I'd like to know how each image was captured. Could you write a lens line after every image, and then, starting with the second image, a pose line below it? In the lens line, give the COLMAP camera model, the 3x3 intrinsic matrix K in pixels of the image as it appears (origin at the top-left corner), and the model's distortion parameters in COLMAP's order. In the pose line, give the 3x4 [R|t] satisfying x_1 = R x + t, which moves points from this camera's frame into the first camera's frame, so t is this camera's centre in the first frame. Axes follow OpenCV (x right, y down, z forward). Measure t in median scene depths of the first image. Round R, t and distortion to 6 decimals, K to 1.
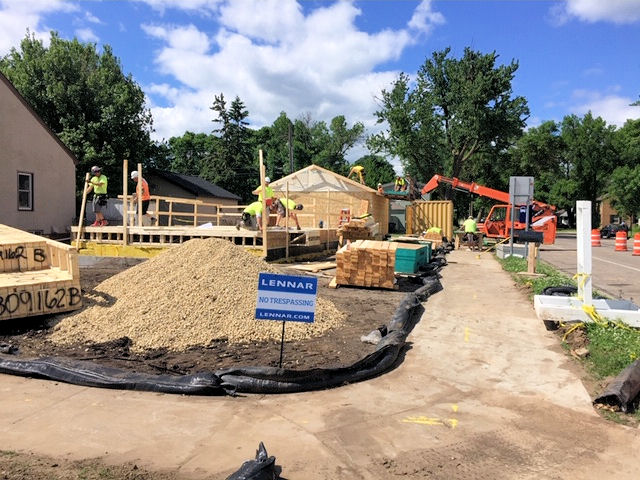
lens RADIAL K [[544.6, 0, 320.0], [0, 544.6, 240.0], [0, 0, 1]] dist [0.060018, -0.009942]
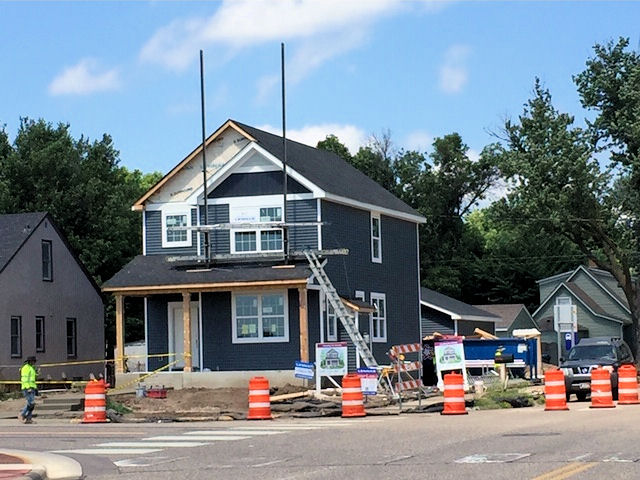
lens RADIAL K [[1718.5, 0, 360.2], [0, 1718.5, 239.9], [0, 0, 1]] dist [-0.381652, 13.327766]
pose [[0.997682, -0.041796, -0.053702, 0.052043], [0.035853, 0.993589, -0.107221, 0.031025], [0.057839, 0.105047, 0.992784, -0.732733]]
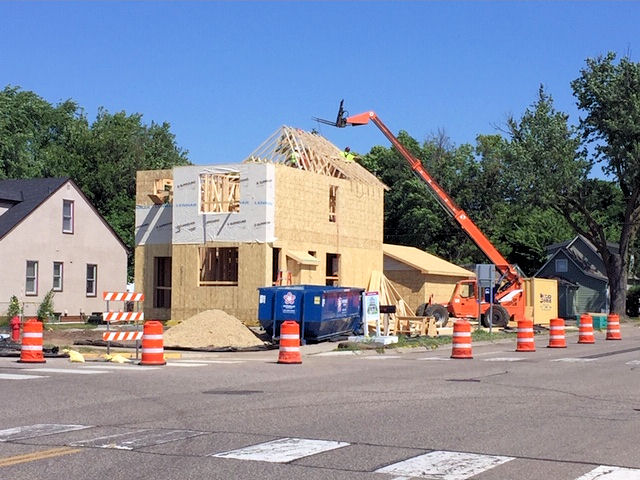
lens RADIAL K [[1188.6, 0, 320.0], [0, 1188.6, 240.0], [0, 0, 1]] dist [-0.232119, 2.203578]
pose [[0.978752, -0.018769, -0.204187, 0.175636], [0.000116, 0.995852, -0.090987, 0.021966], [0.205048, 0.089030, 0.974694, -0.516534]]
